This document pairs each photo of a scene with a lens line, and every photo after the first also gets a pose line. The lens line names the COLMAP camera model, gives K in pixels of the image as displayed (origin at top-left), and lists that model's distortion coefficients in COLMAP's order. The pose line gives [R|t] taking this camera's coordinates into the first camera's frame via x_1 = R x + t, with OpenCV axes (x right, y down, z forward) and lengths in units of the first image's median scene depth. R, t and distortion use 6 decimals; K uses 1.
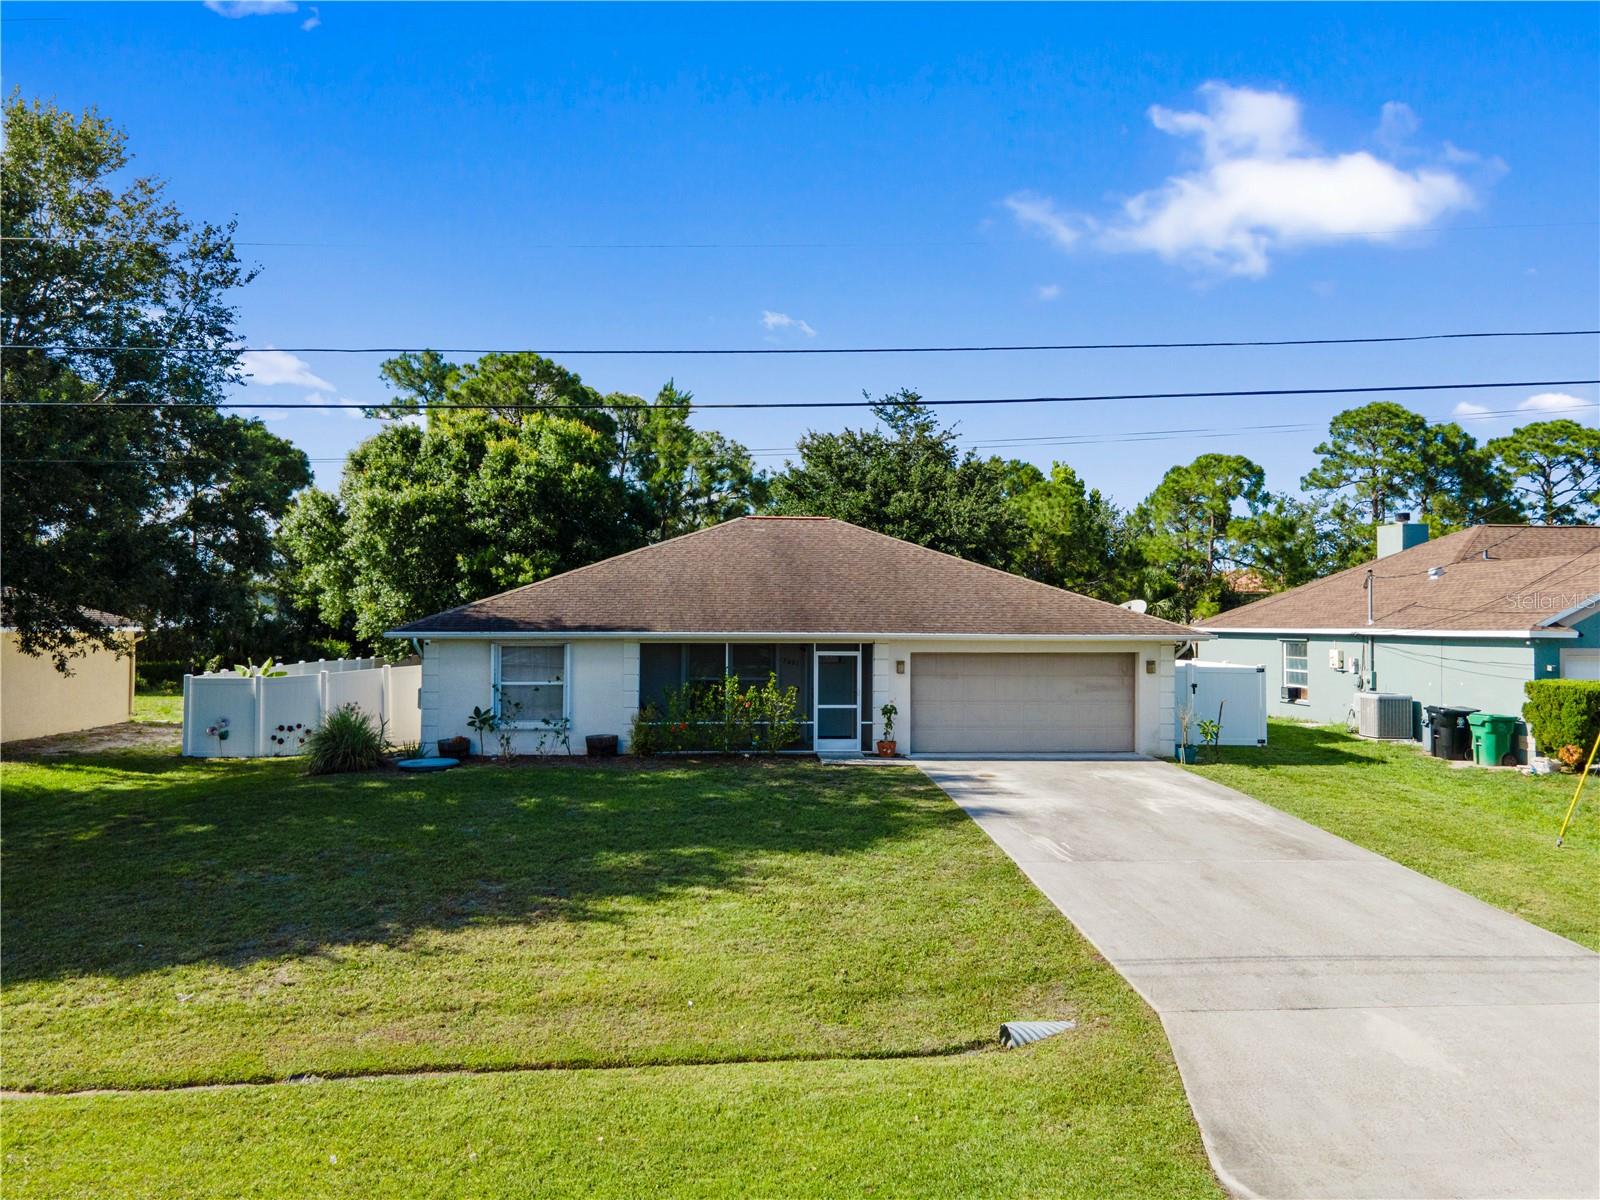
lens RADIAL K [[1192.9, 0, 792.0], [0, 1192.9, 607.6], [0, 0, 1]] dist [0.049598, 0.011486]
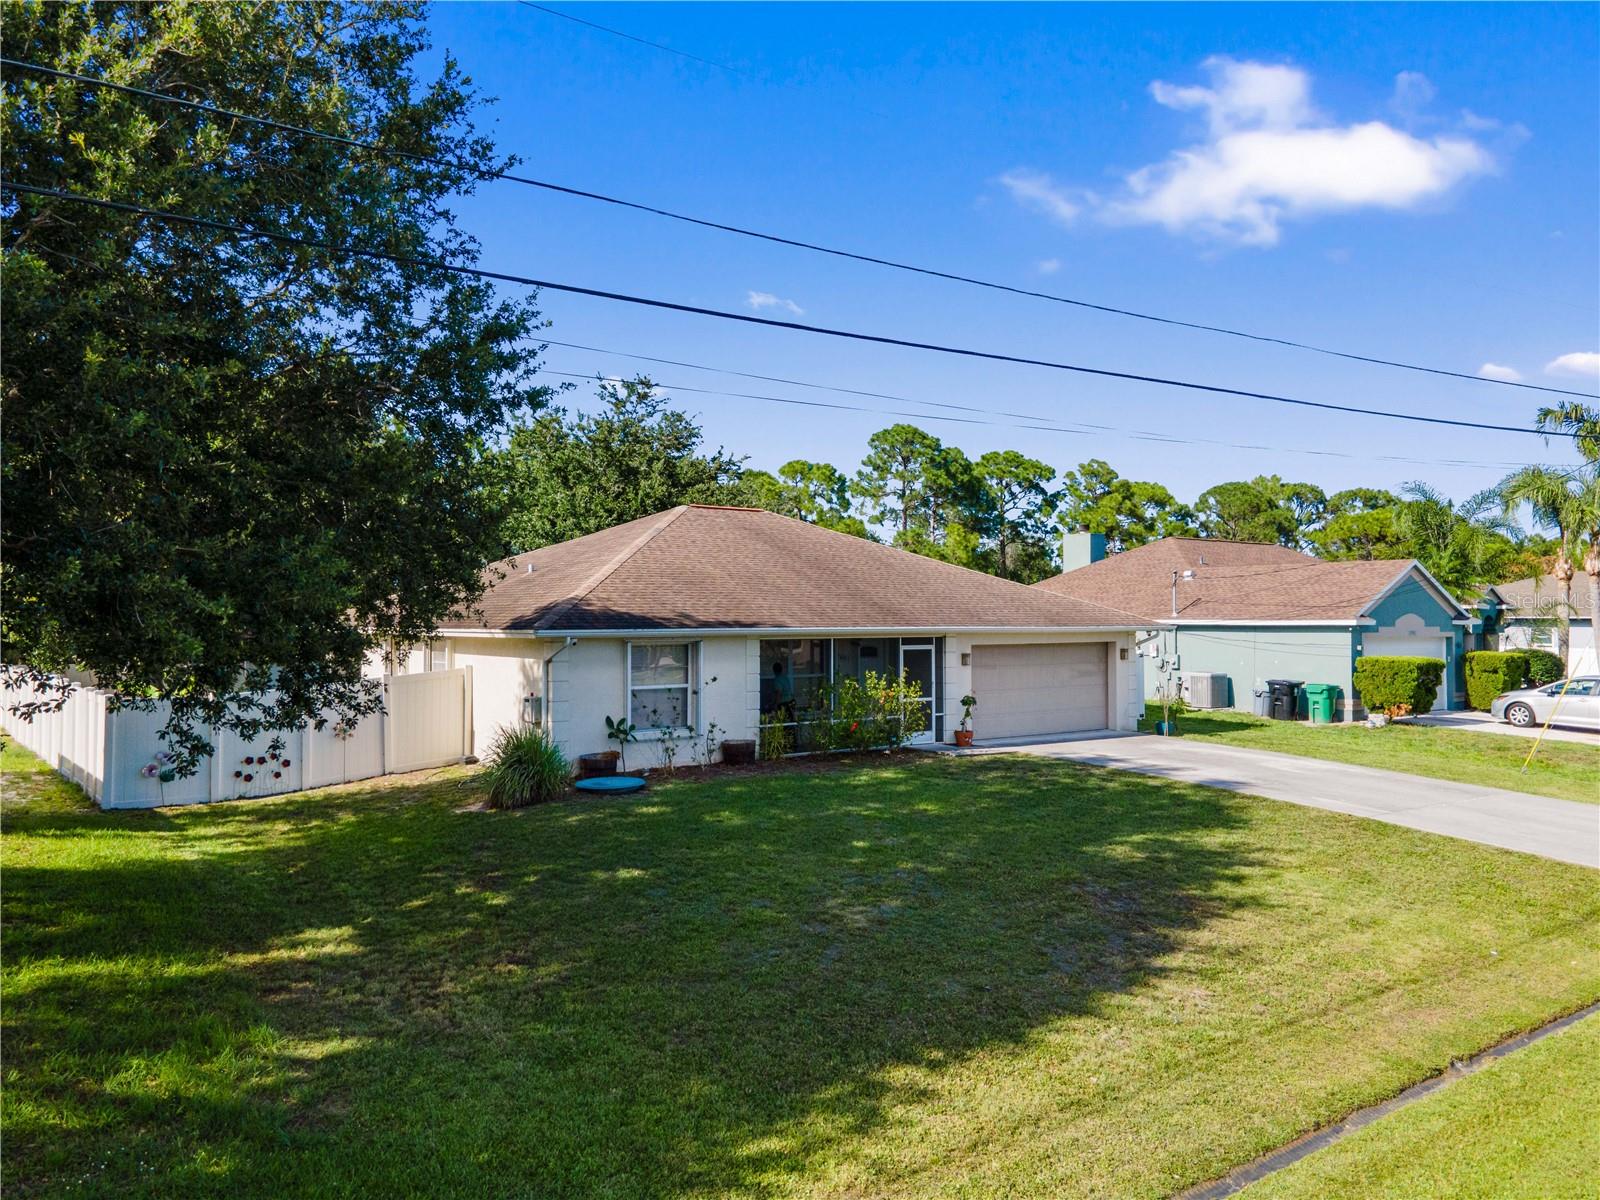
lens RADIAL K [[1232.0, 0, 800.0], [0, 1232.0, 600.0], [0, 0, 1]] dist [0.044598, -0.002894]
pose [[0.842383, 0.002308, 0.538874, -0.576160], [-0.000910, 0.999995, -0.002861, 0.001508], [-0.538878, 0.001920, 0.842382, 0.165358]]
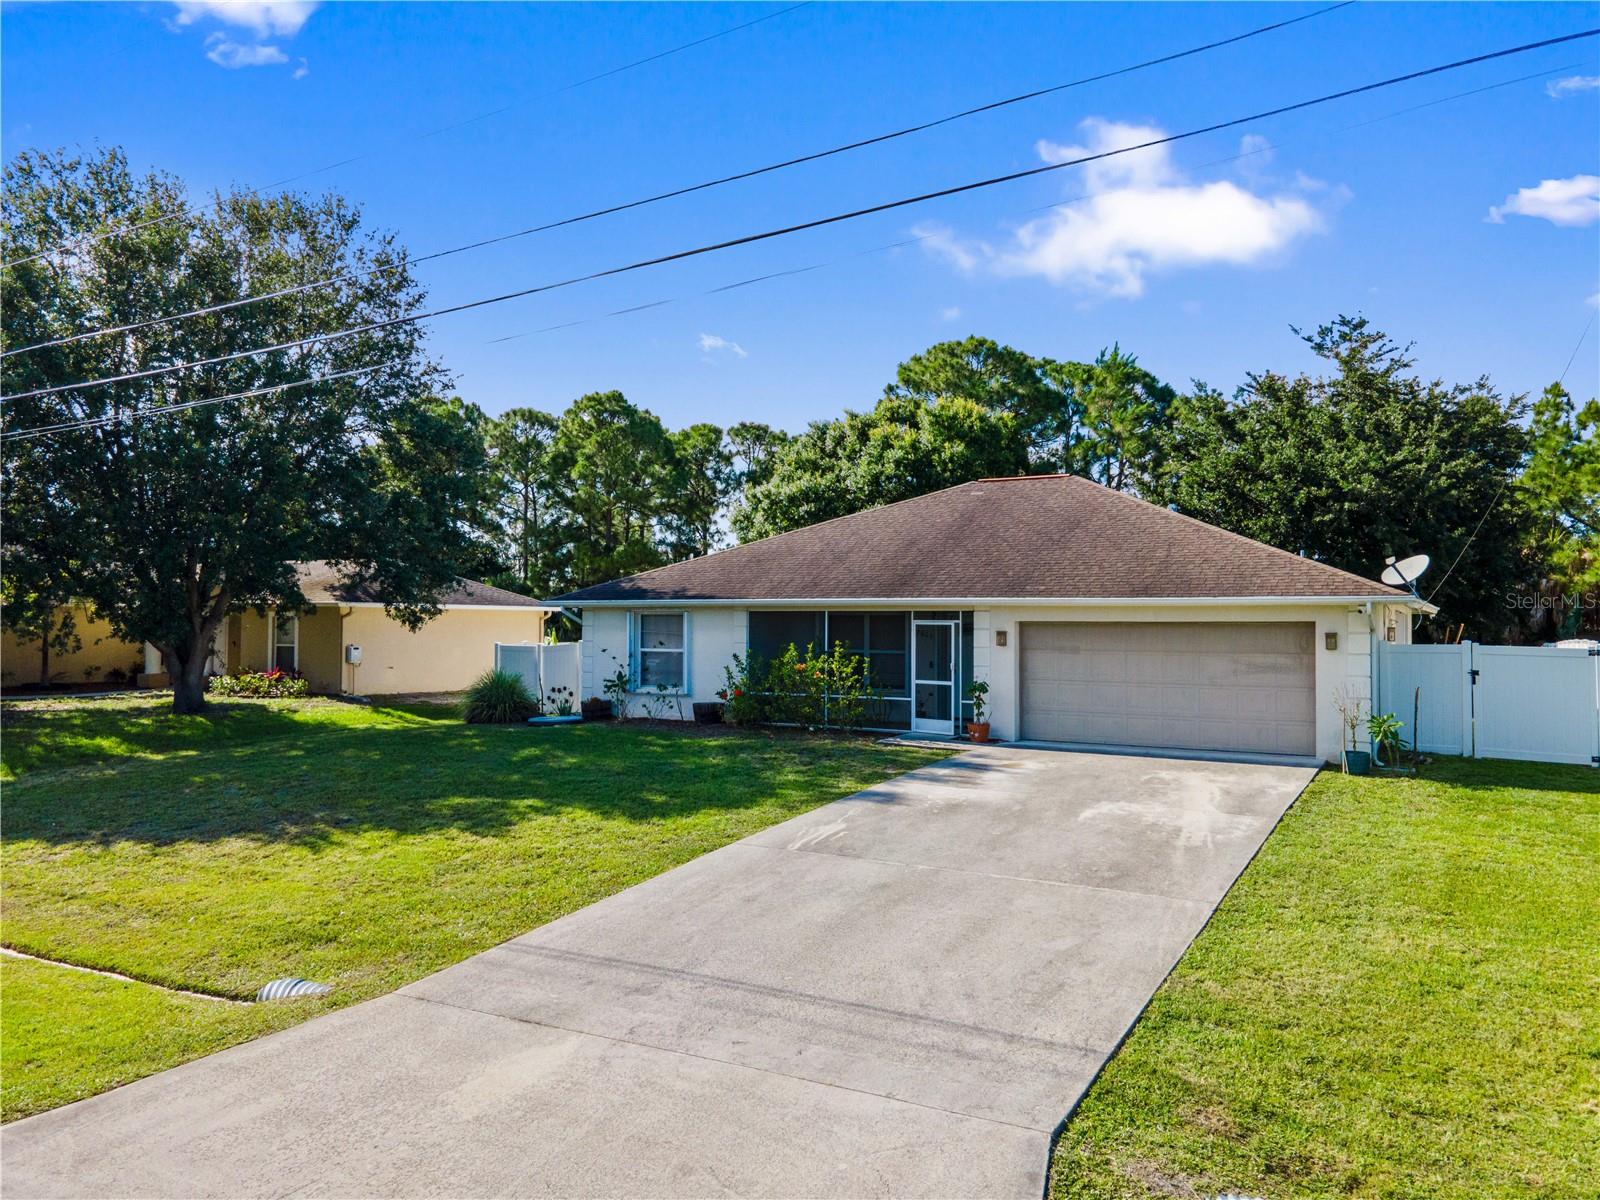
lens RADIAL K [[1192.9, 0, 792.0], [0, 1192.9, 607.6], [0, 0, 1]] dist [0.049598, 0.011486]
pose [[0.821214, -0.007464, -0.570572, 0.432528], [0.005318, 0.999971, -0.005427, 0.030120], [0.570596, 0.001422, 0.821230, 0.199506]]
